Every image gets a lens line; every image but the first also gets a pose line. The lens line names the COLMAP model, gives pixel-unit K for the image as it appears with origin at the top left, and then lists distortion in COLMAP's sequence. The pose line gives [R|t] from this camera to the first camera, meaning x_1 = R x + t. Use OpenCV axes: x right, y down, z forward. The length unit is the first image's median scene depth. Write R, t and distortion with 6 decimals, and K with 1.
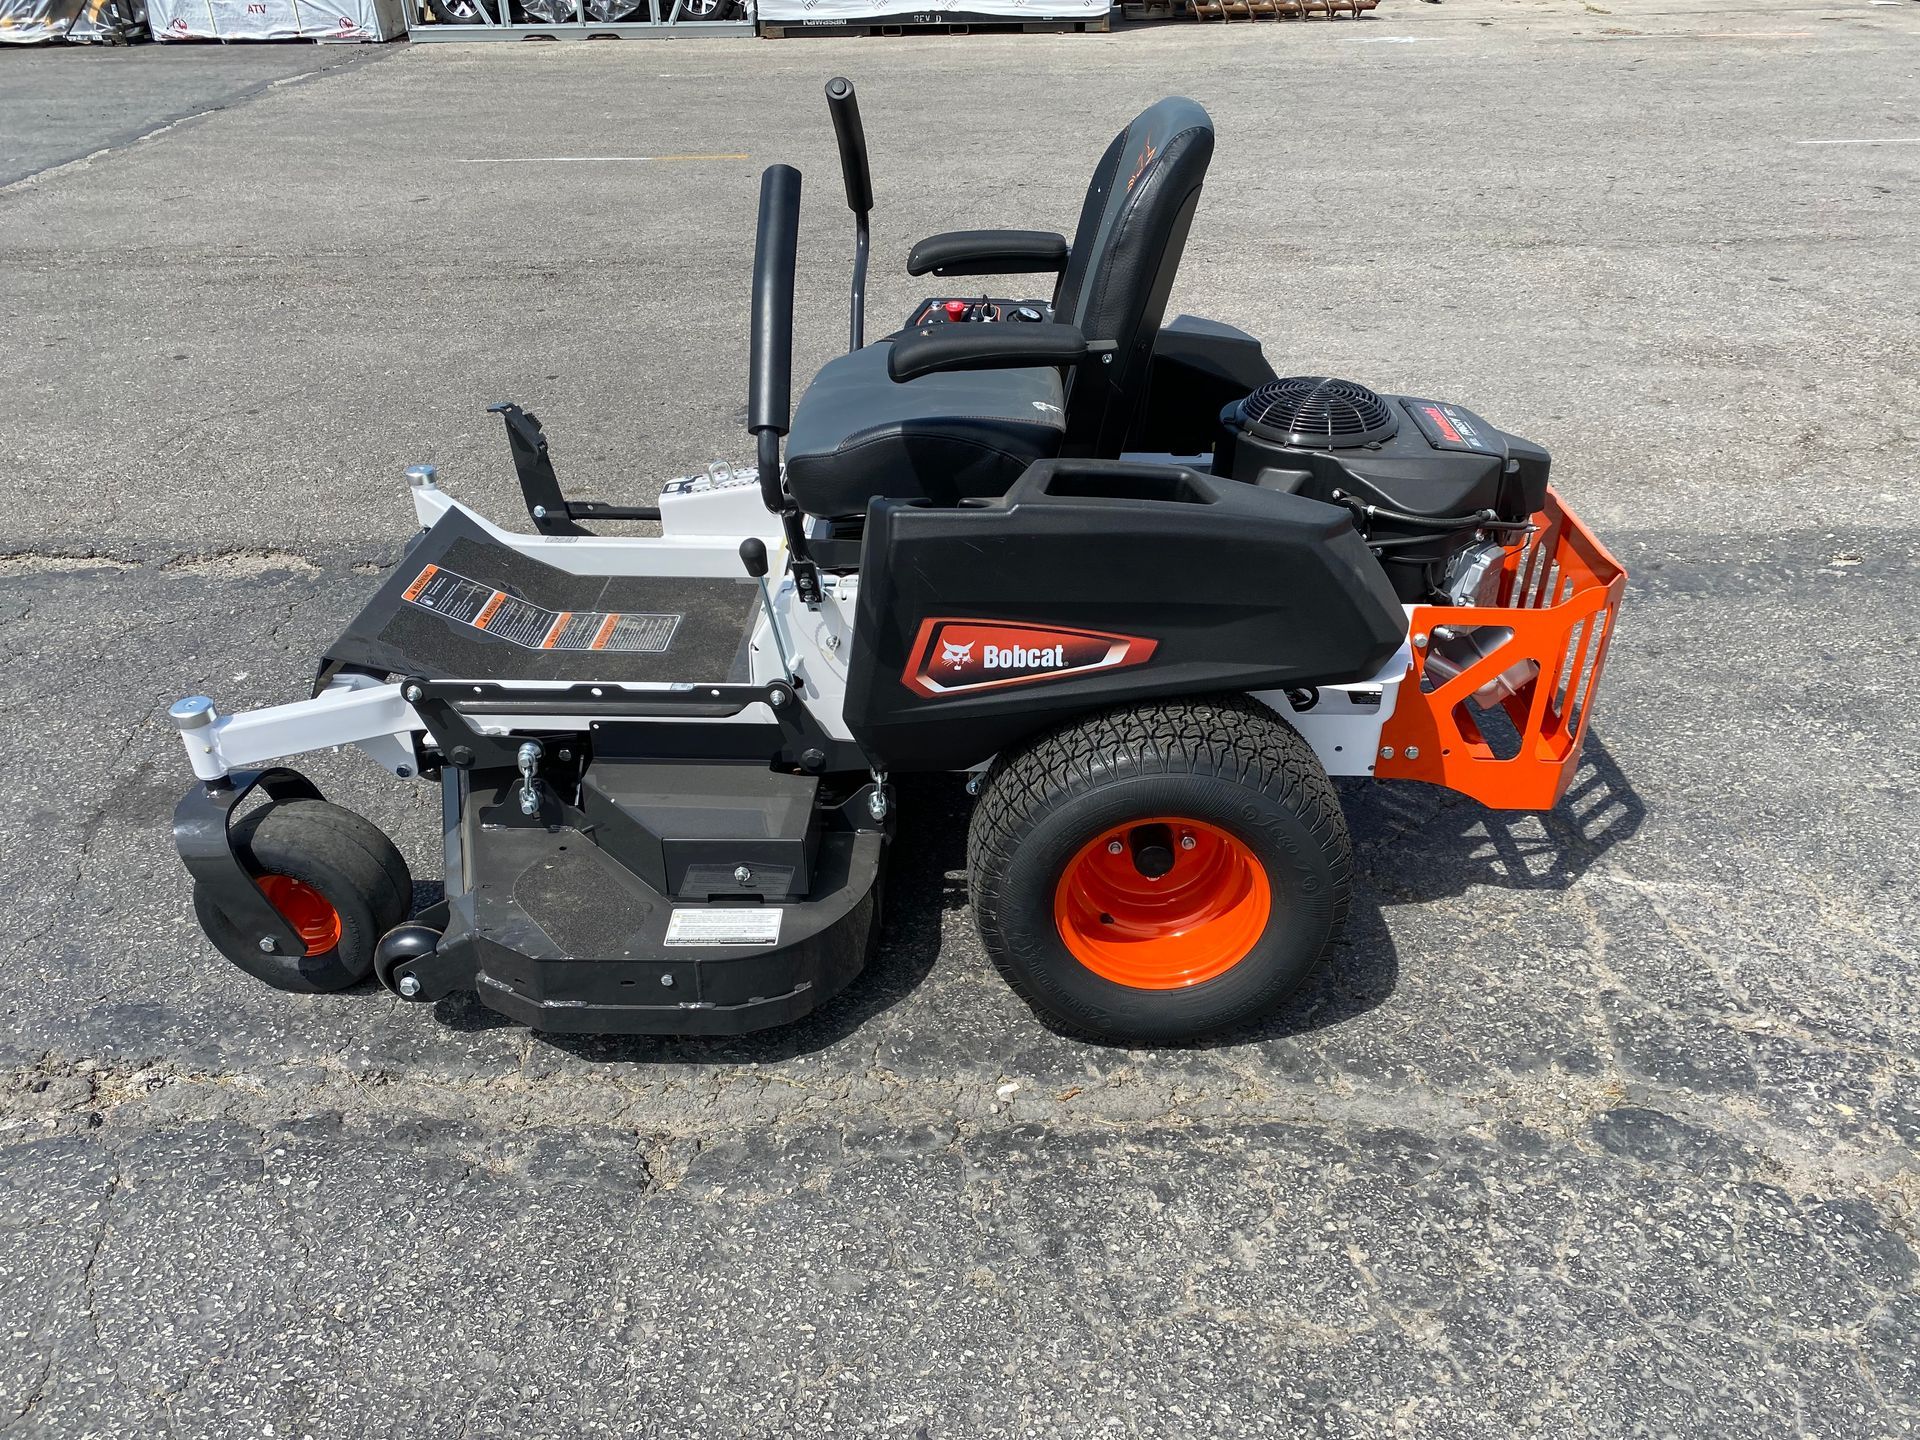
lens RADIAL K [[1480.3, 0, 980.0], [0, 1480.3, 717.6], [0, 0, 1]] dist [0.003903, 0.005079]
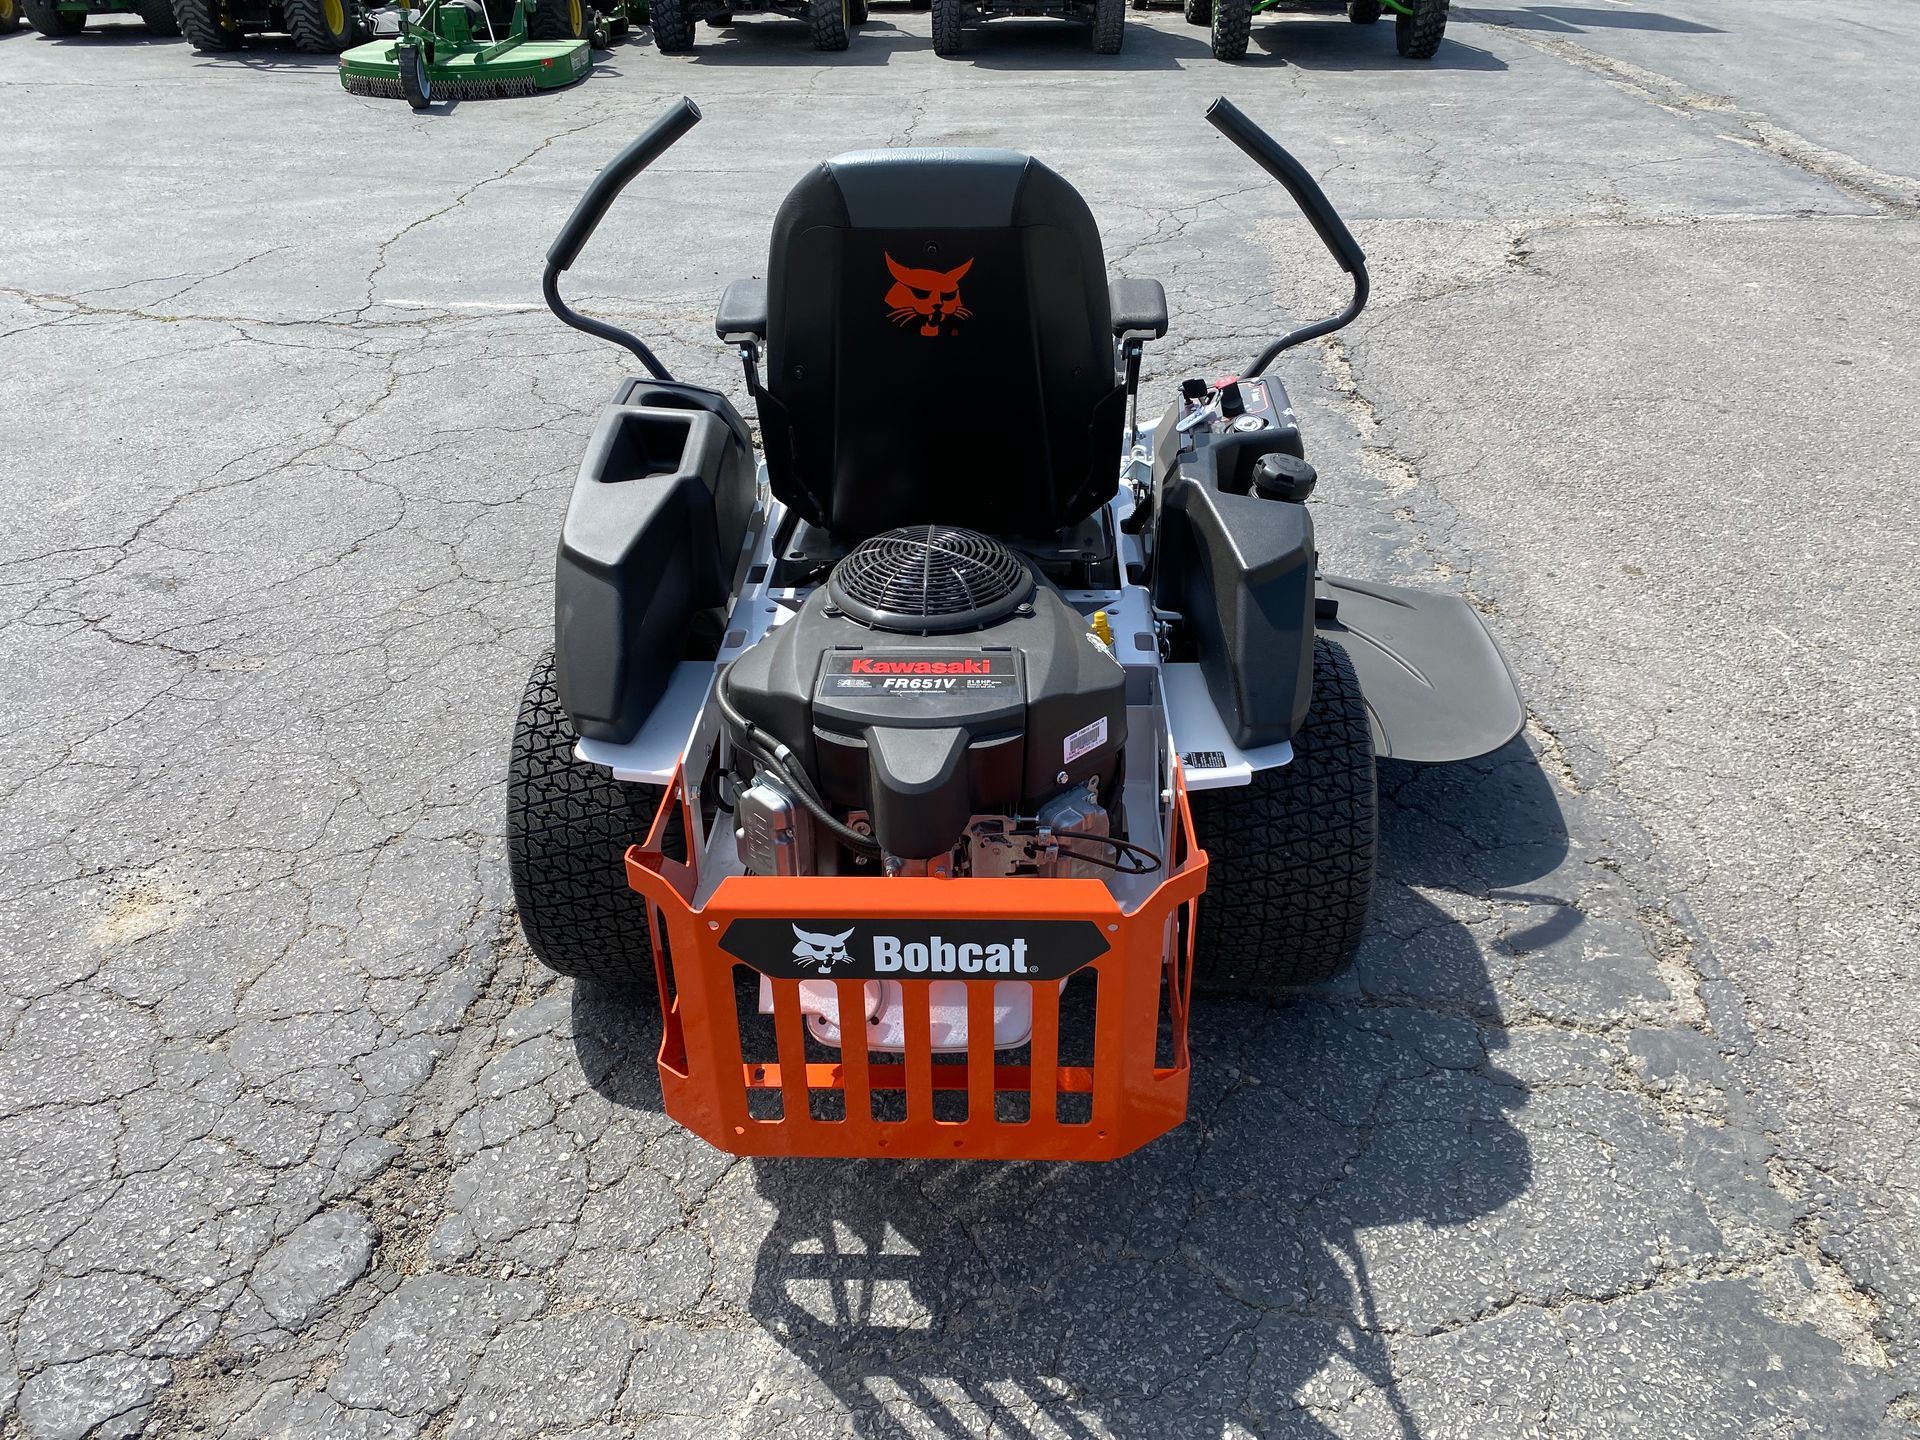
lens RADIAL K [[1480.3, 0, 980.0], [0, 1480.3, 717.6], [0, 0, 1]] dist [0.003903, 0.005079]
pose [[-0.012817, 0.511783, -0.859019, 1.072122], [-0.498923, 0.741233, 0.449054, -0.588889], [0.866552, 0.434340, 0.245840, 0.990165]]
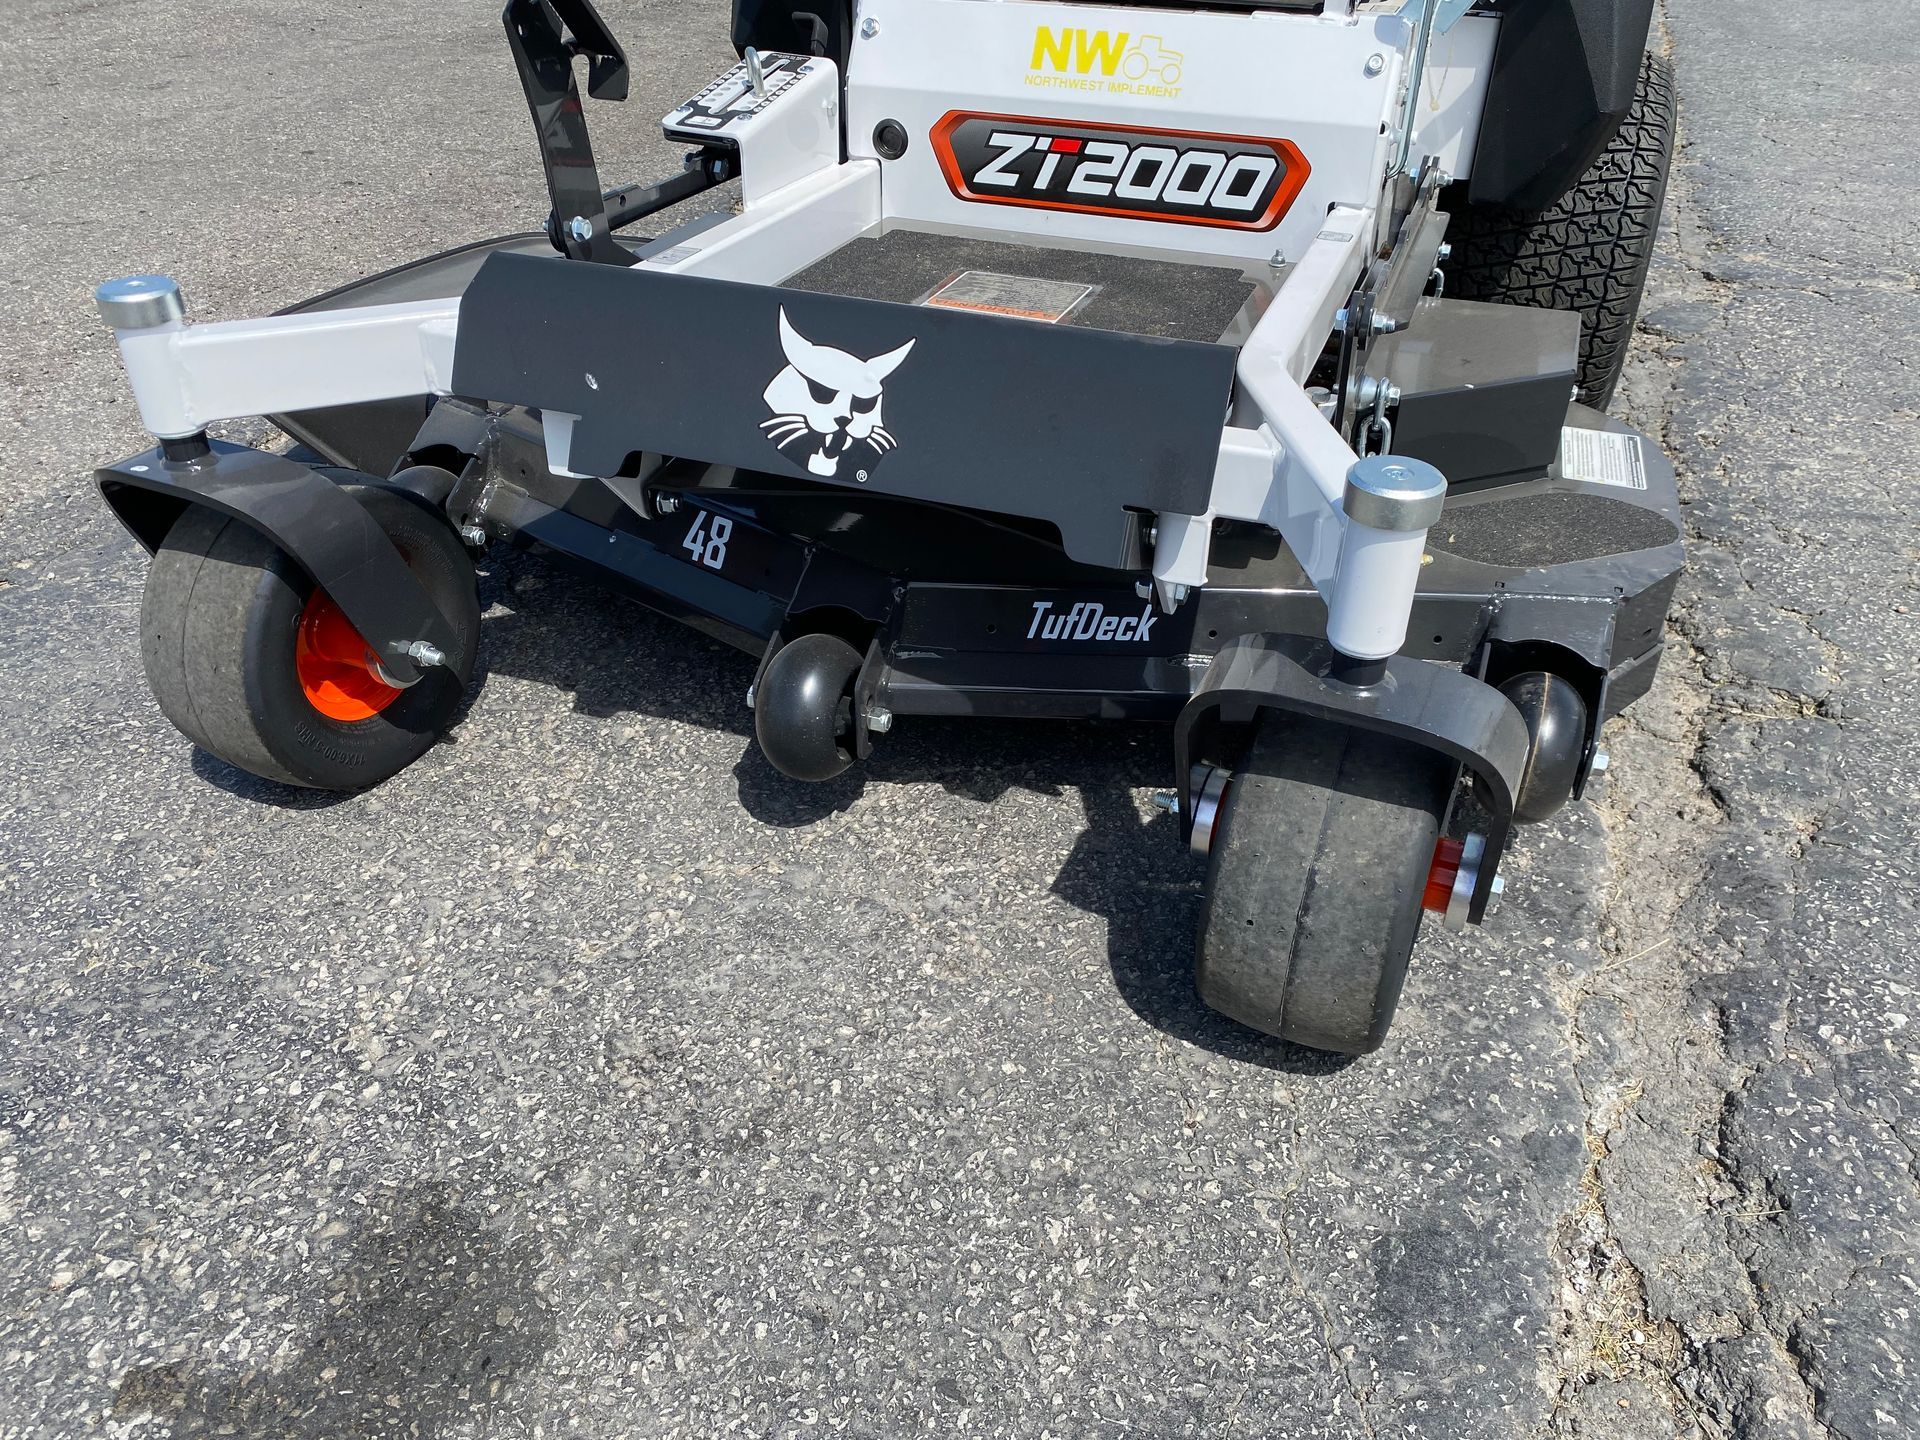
lens RADIAL K [[1480.3, 0, 980.0], [0, 1480.3, 717.6], [0, 0, 1]] dist [0.003903, 0.005079]
pose [[0.318259, -0.502317, 0.803984, -0.987379], [0.457606, 0.824135, 0.333763, -0.150679], [-0.830246, 0.261685, 0.492151, 0.967744]]
